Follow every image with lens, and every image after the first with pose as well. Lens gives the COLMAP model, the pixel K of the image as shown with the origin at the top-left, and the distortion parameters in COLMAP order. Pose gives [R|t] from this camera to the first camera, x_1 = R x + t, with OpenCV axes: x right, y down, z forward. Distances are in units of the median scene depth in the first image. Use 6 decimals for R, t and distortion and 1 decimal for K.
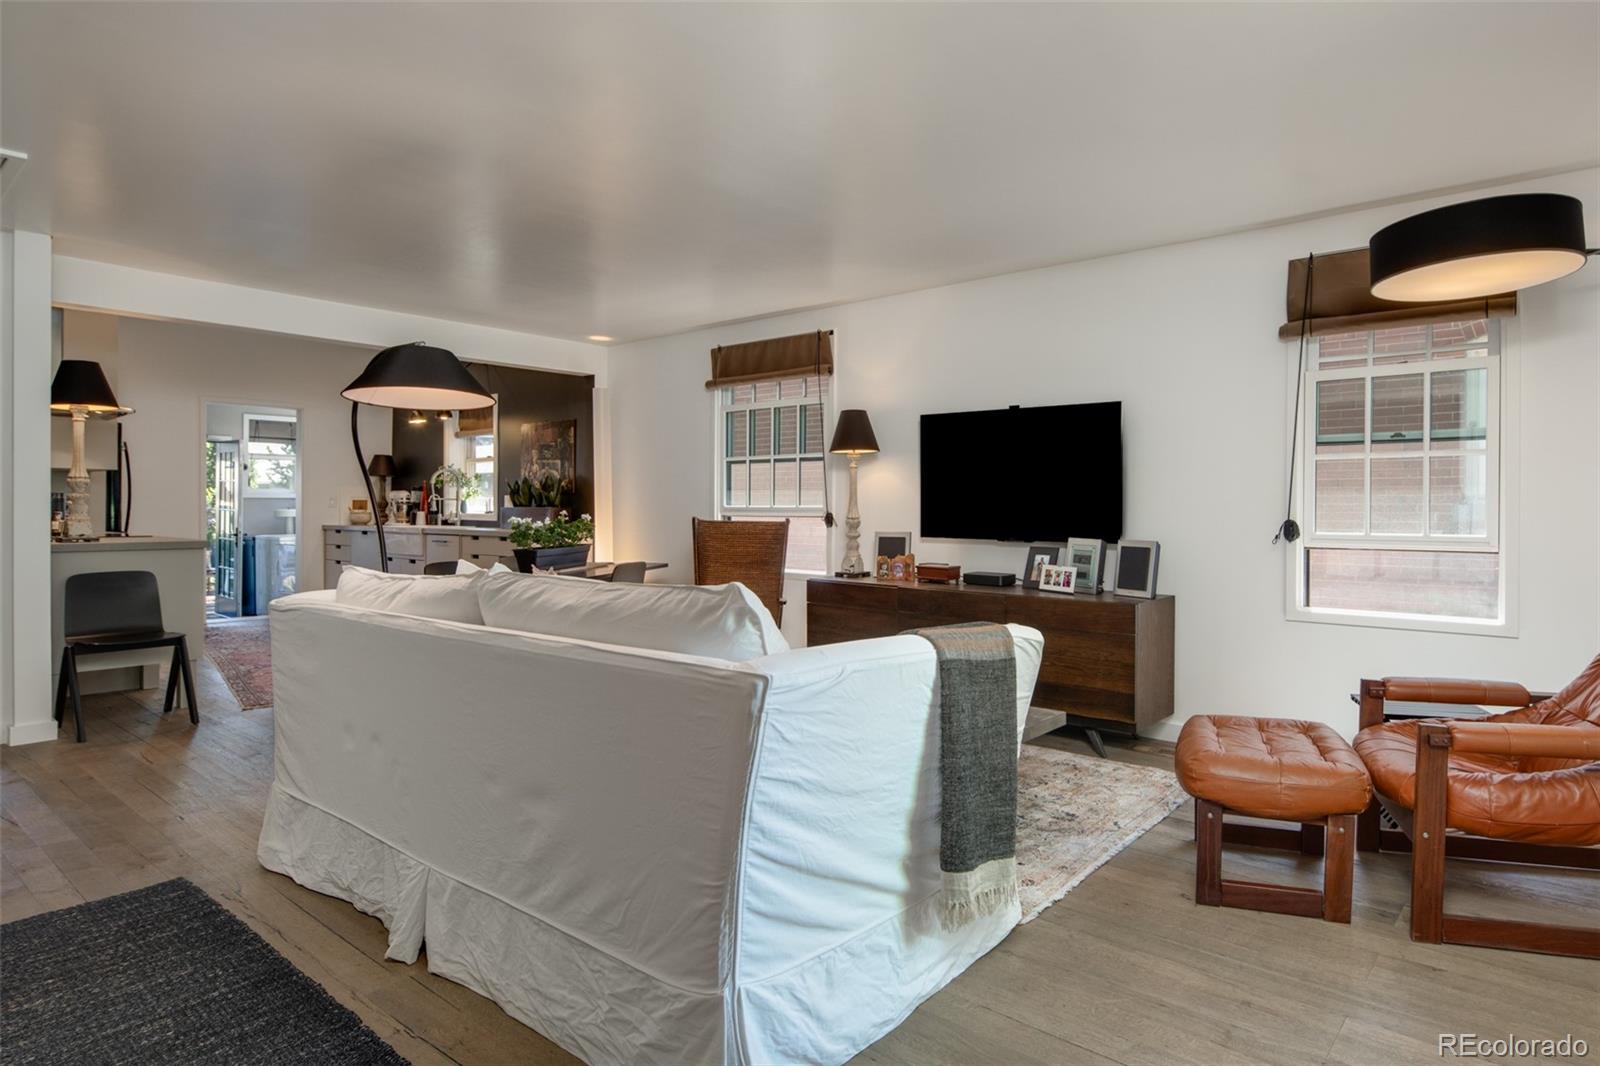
lens RADIAL K [[904.0, 0, 903.8], [0, 904.0, 498.7], [0, 0, 1]] dist [-0.000719, -0.000889]
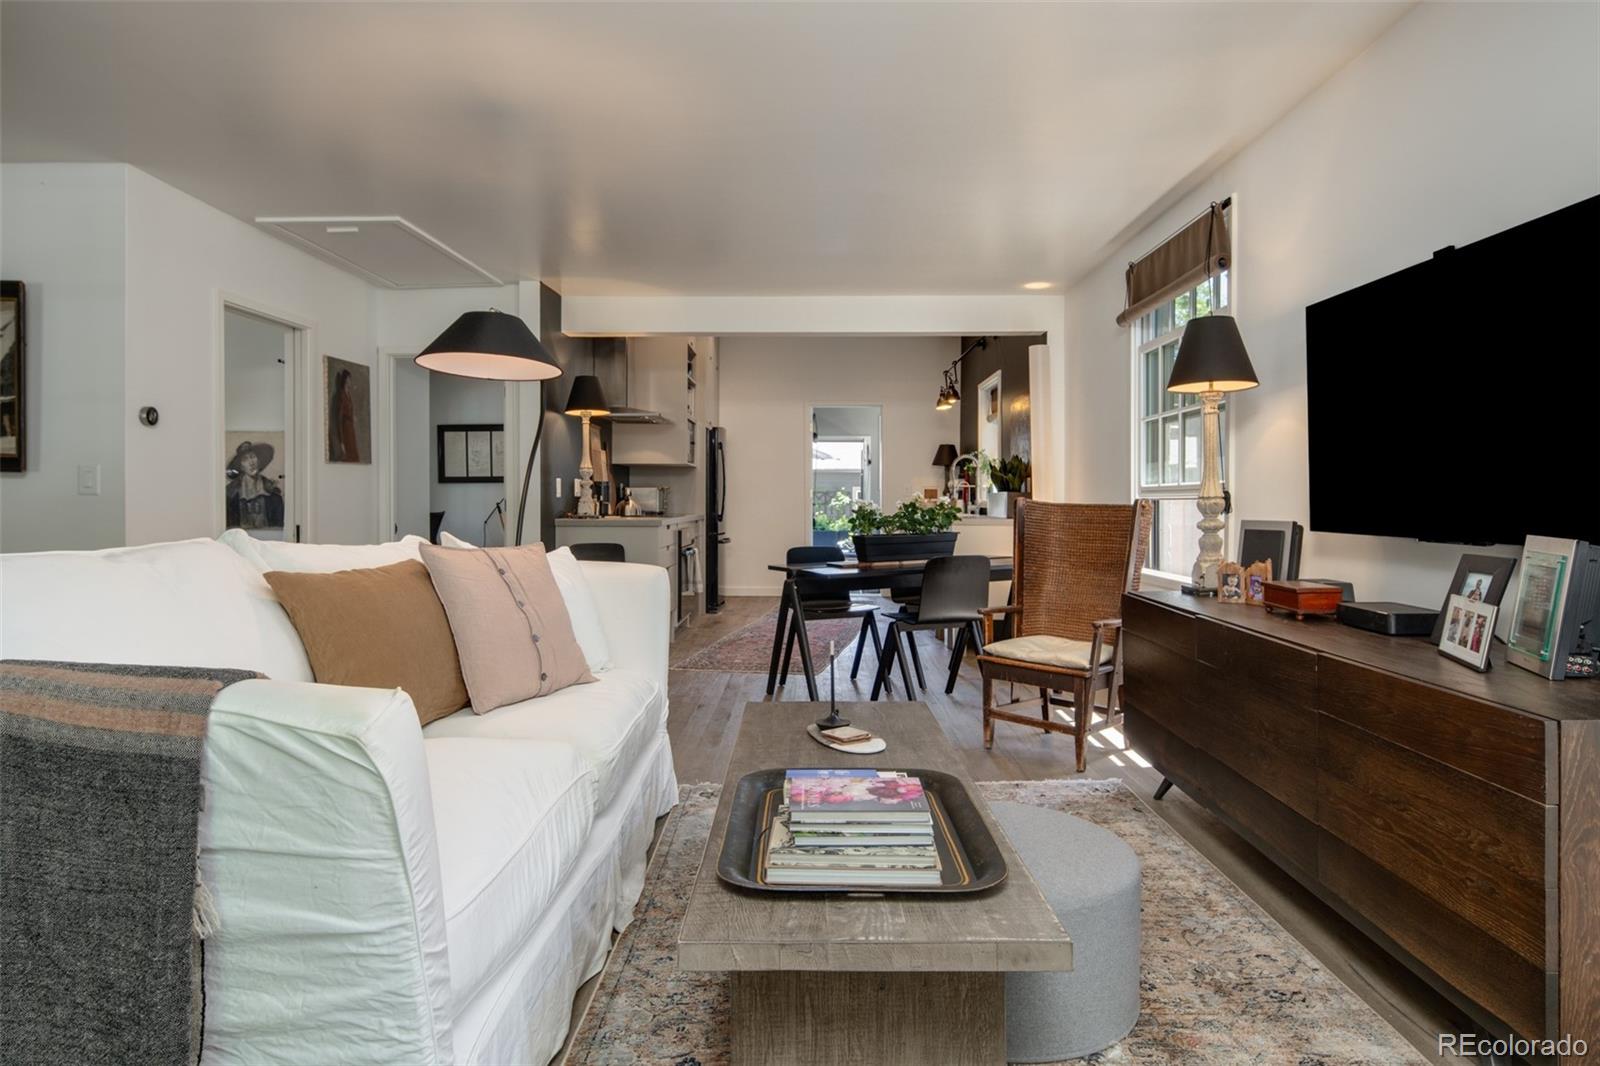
lens RADIAL K [[934.5, 0, 780.7], [0, 934.5, 504.8], [0, 0, 1]] dist [0.000182, -0.000560]
pose [[0.587342, -0.000318, -0.809339, 0.308559], [0.007901, 0.999955, 0.005340, 0.022780], [0.809301, -0.009531, 0.587317, 0.444531]]
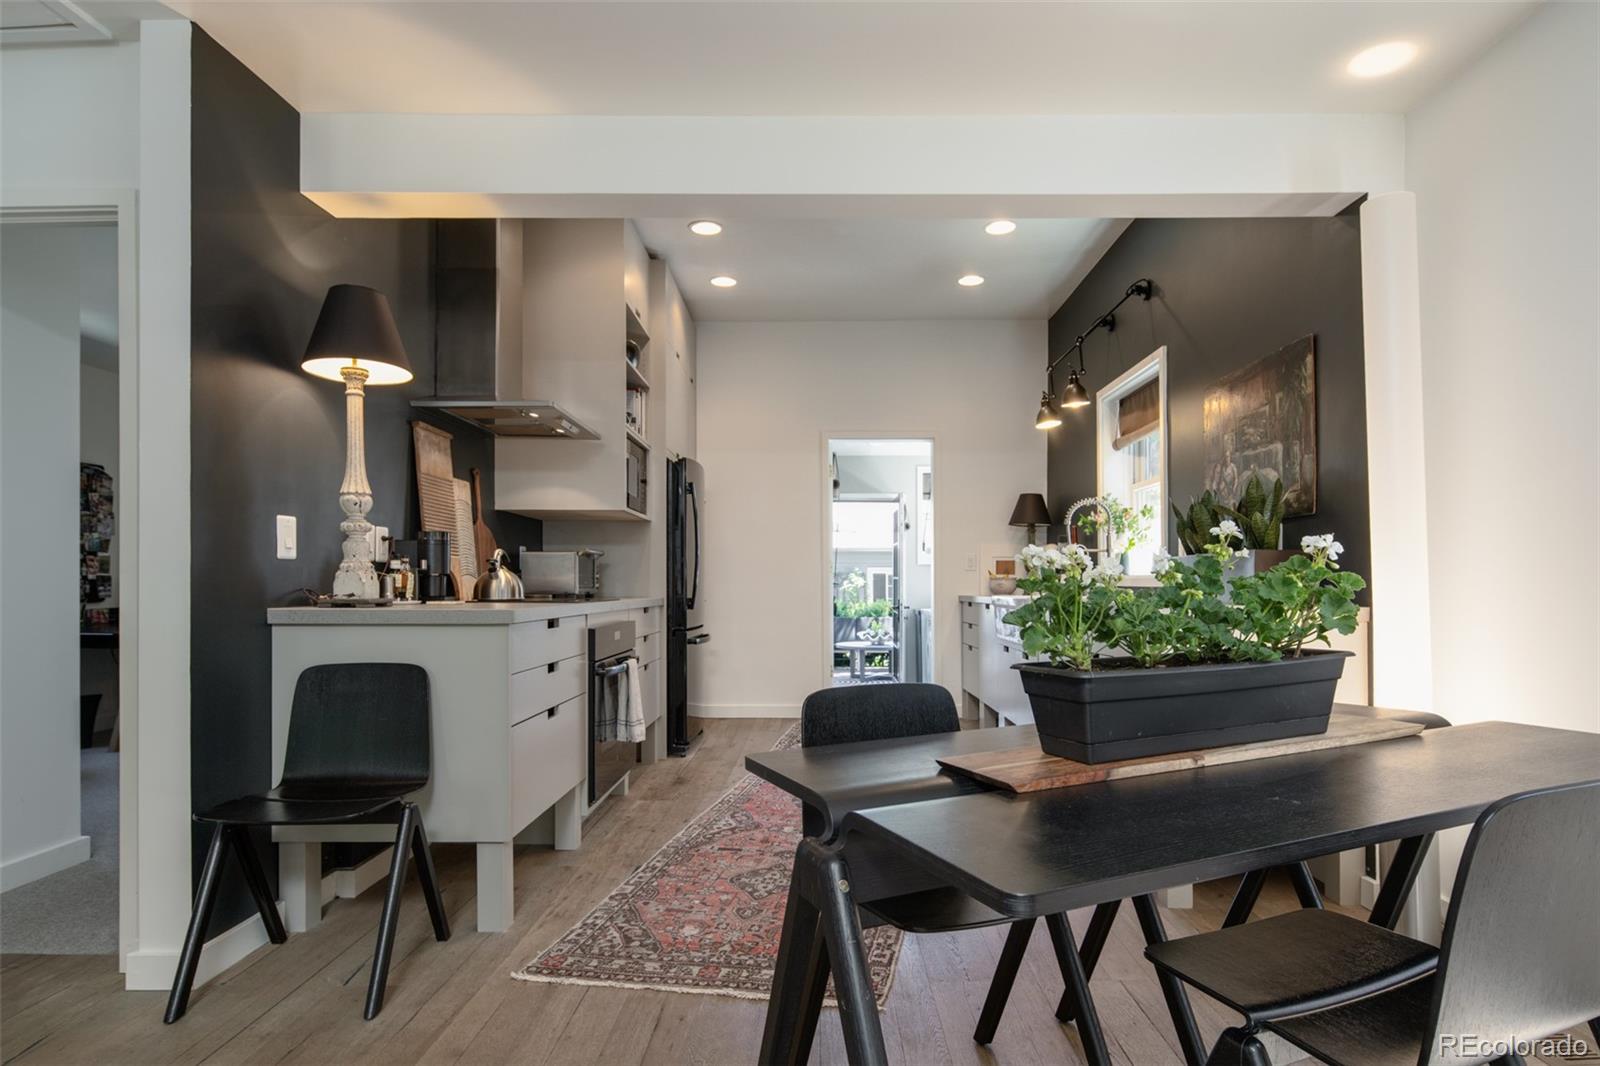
lens RADIAL K [[867.6, 0, 816.8], [0, 867.6, 580.9], [0, 0, 1]] dist [-0.002314, -0.000554]
pose [[0.613124, -0.009795, -0.789926, -0.294964], [0.010090, 0.999939, -0.004568, 0.035781], [0.789922, -0.005169, 0.613185, 0.885580]]
